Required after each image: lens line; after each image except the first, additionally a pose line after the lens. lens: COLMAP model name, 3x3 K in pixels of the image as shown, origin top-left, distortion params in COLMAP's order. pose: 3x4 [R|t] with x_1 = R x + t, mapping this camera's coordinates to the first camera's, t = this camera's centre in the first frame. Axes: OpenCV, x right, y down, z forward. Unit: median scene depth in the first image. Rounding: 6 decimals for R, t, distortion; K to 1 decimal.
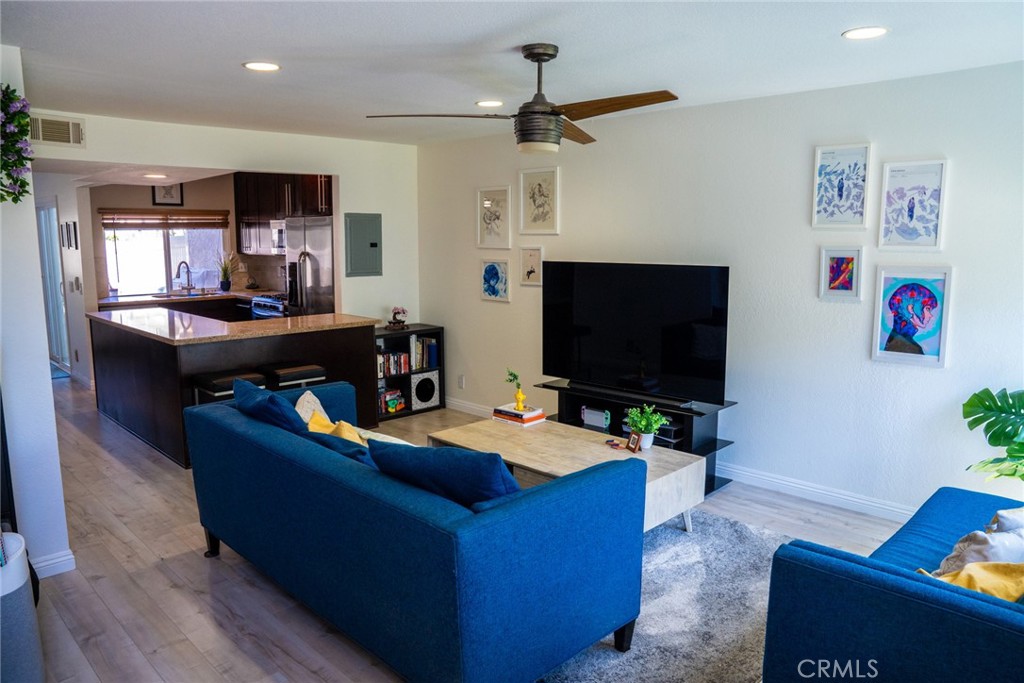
lens RADIAL K [[701.8, 0, 512.0], [0, 701.8, 341.5], [0, 0, 1]] dist [-0.124214, 0.086109]
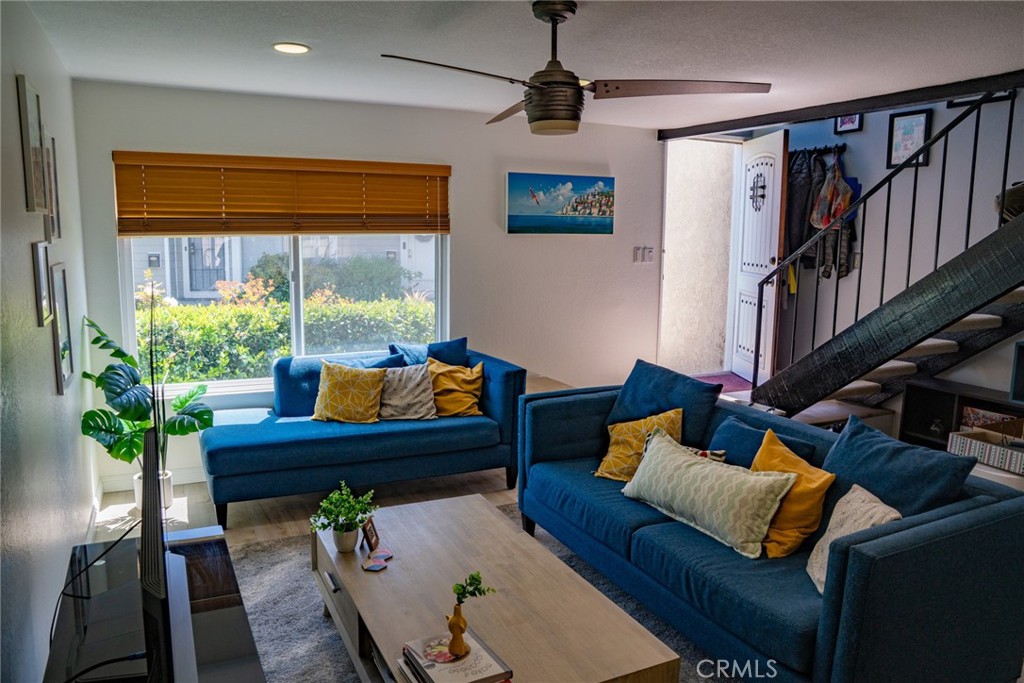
lens RADIAL K [[718.2, 0, 512.0], [0, 718.2, 341.5], [0, 0, 1]] dist [-0.121978, 0.099380]
pose [[-0.946561, -0.067581, 0.315366, -0.096586], [0.026204, 0.958455, 0.284039, -0.131844], [-0.321460, 0.277124, -0.905465, 0.869086]]
